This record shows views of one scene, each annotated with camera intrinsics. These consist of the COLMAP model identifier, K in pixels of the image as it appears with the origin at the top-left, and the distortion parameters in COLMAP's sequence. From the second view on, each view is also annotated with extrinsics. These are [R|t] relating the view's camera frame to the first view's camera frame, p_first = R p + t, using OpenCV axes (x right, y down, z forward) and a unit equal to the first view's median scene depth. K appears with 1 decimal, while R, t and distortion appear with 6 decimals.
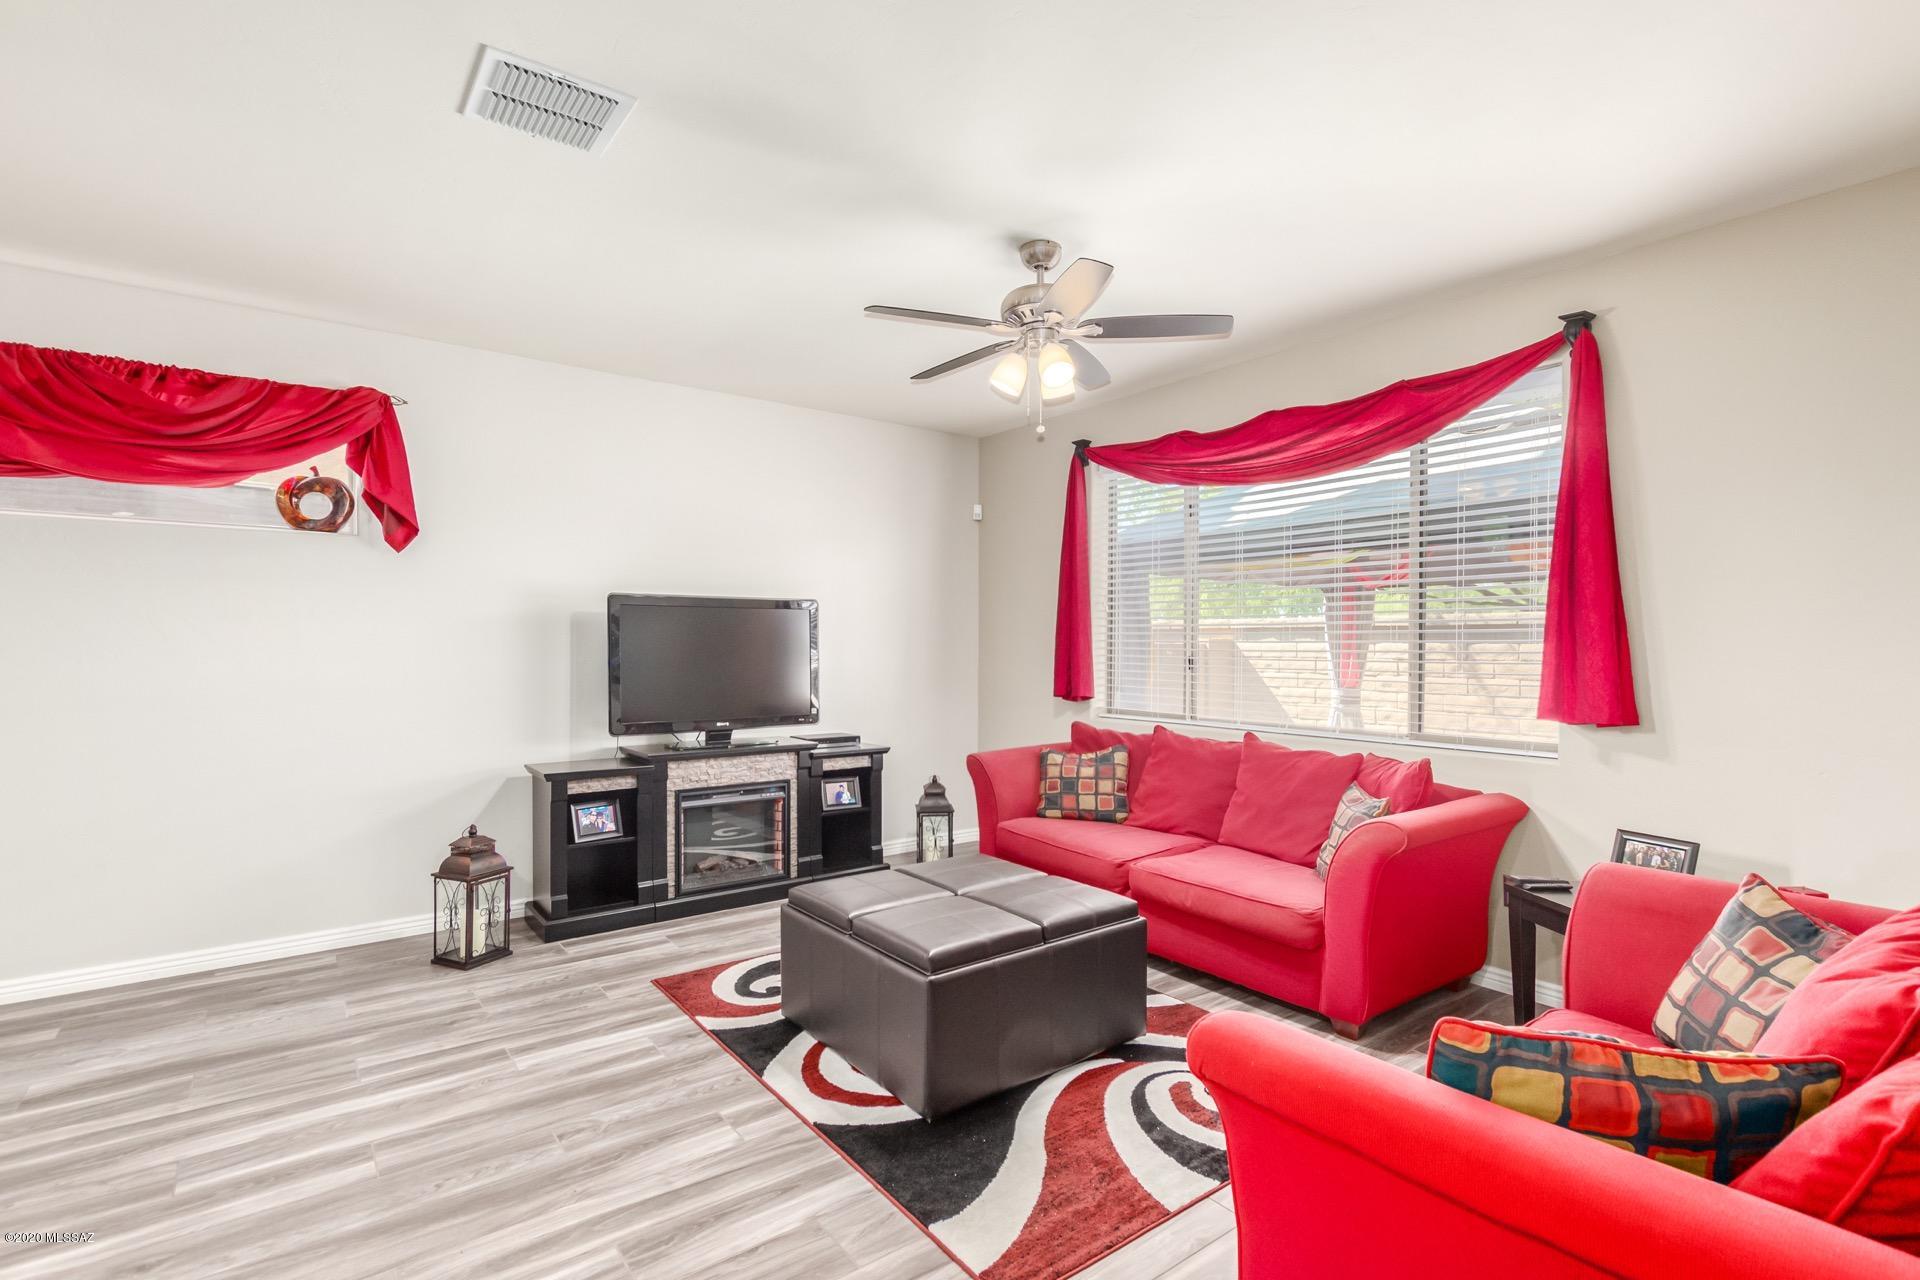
lens RADIAL K [[891.2, 0, 941.7], [0, 891.2, 654.3], [0, 0, 1]] dist [0.004909, -0.003180]
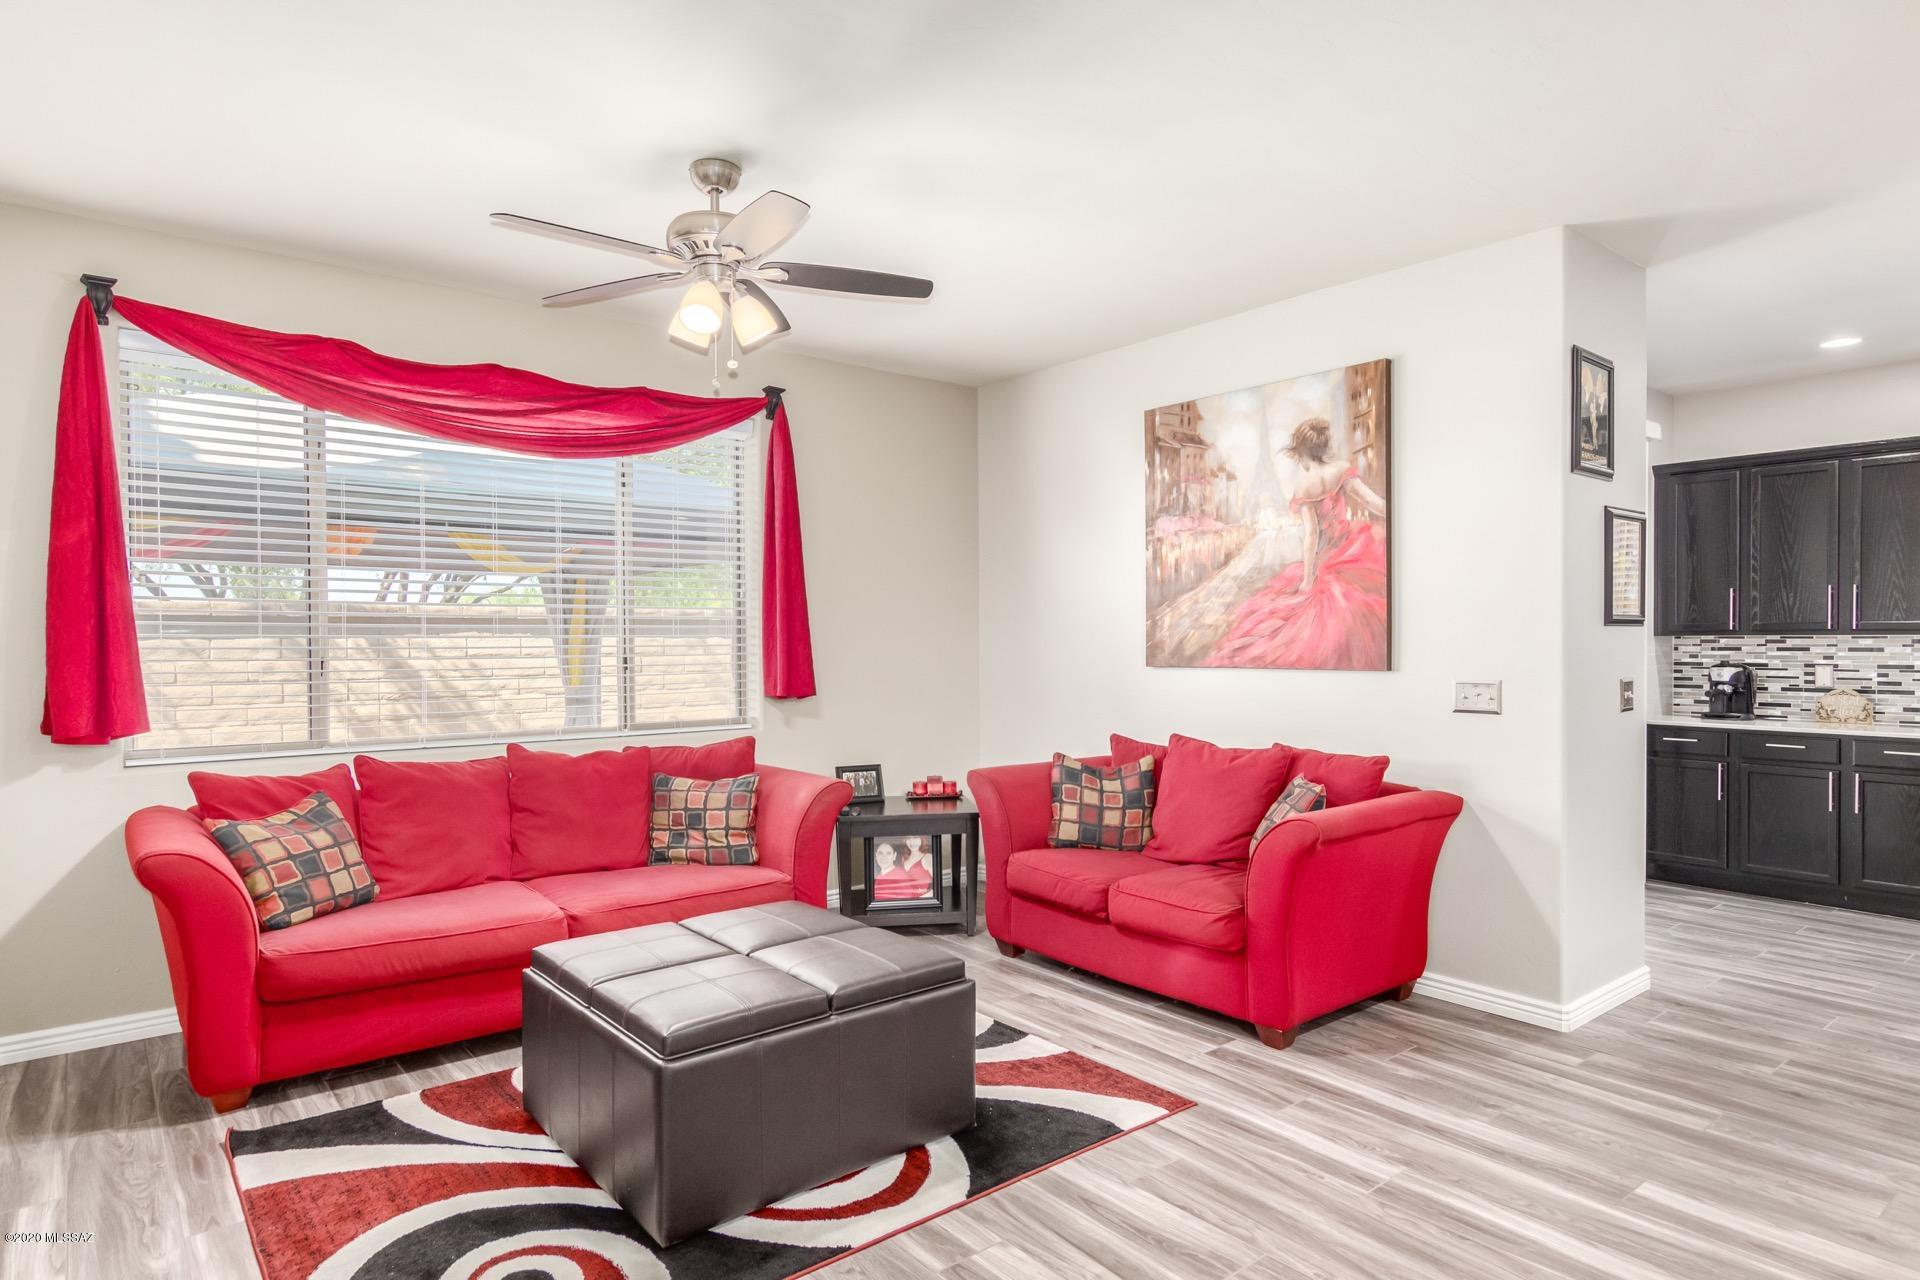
lens RADIAL K [[1106.3, 0, 959.9], [0, 1106.3, 650.6], [0, 0, 1]] dist [0.005384, -0.000351]
pose [[-0.060746, -0.013197, 0.998066, -0.748927], [0.014625, 0.999793, 0.014110, -0.009435], [-0.998046, 0.015454, -0.060541, 0.664351]]
